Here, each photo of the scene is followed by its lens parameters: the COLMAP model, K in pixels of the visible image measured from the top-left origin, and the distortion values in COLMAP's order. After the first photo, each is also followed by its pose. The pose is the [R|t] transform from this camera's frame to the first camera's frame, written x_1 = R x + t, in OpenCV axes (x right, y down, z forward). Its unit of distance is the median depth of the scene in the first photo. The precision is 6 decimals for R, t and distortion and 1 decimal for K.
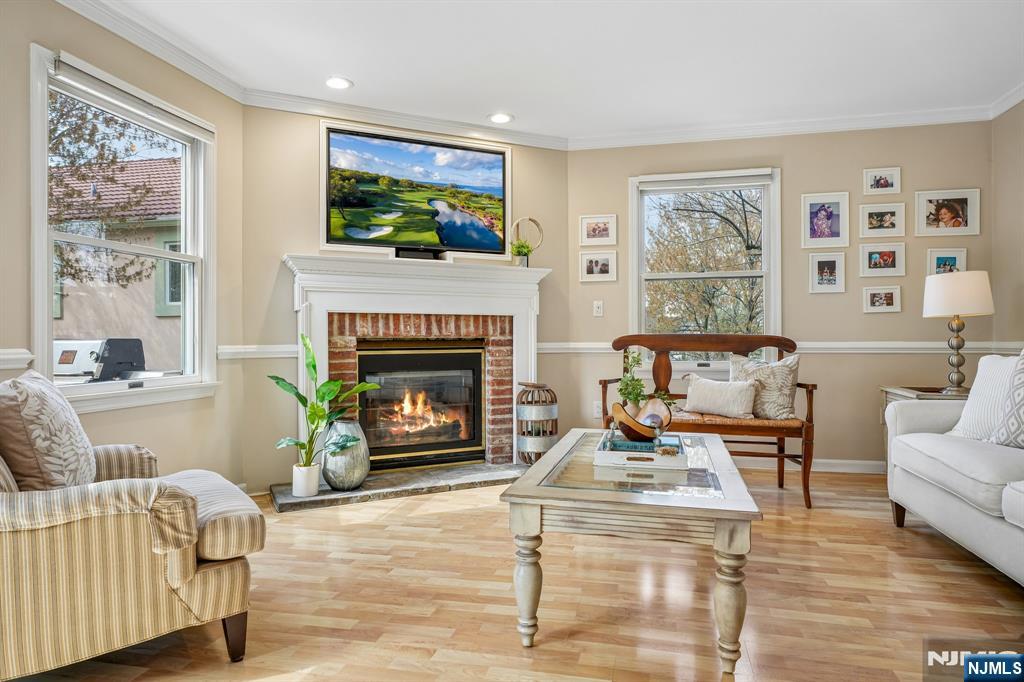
lens RADIAL K [[622.5, 0, 512.0], [0, 622.5, 341.0], [0, 0, 1]] dist [-0.008732, 0.000273]
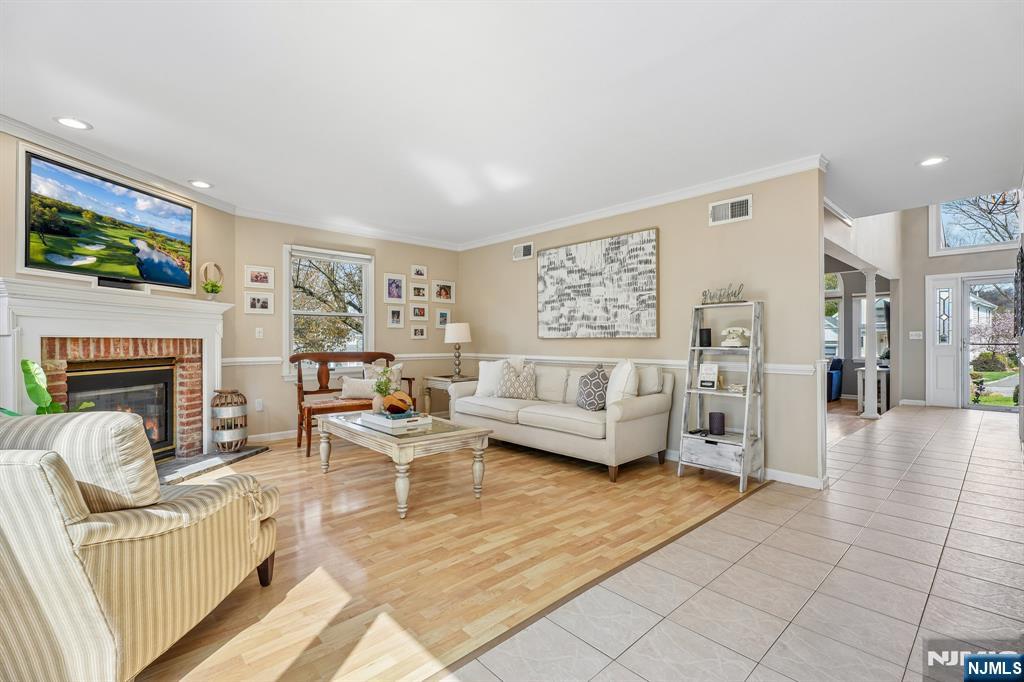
lens RADIAL K [[465.1, 0, 510.2], [0, 465.1, 329.3], [0, 0, 1]] dist [-0.000845, 0.000697]
pose [[0.559840, 0.023395, 0.828270, -0.457259], [-0.001425, 0.999627, -0.027272, -0.035860], [-0.828599, 0.014088, 0.559665, -0.062924]]
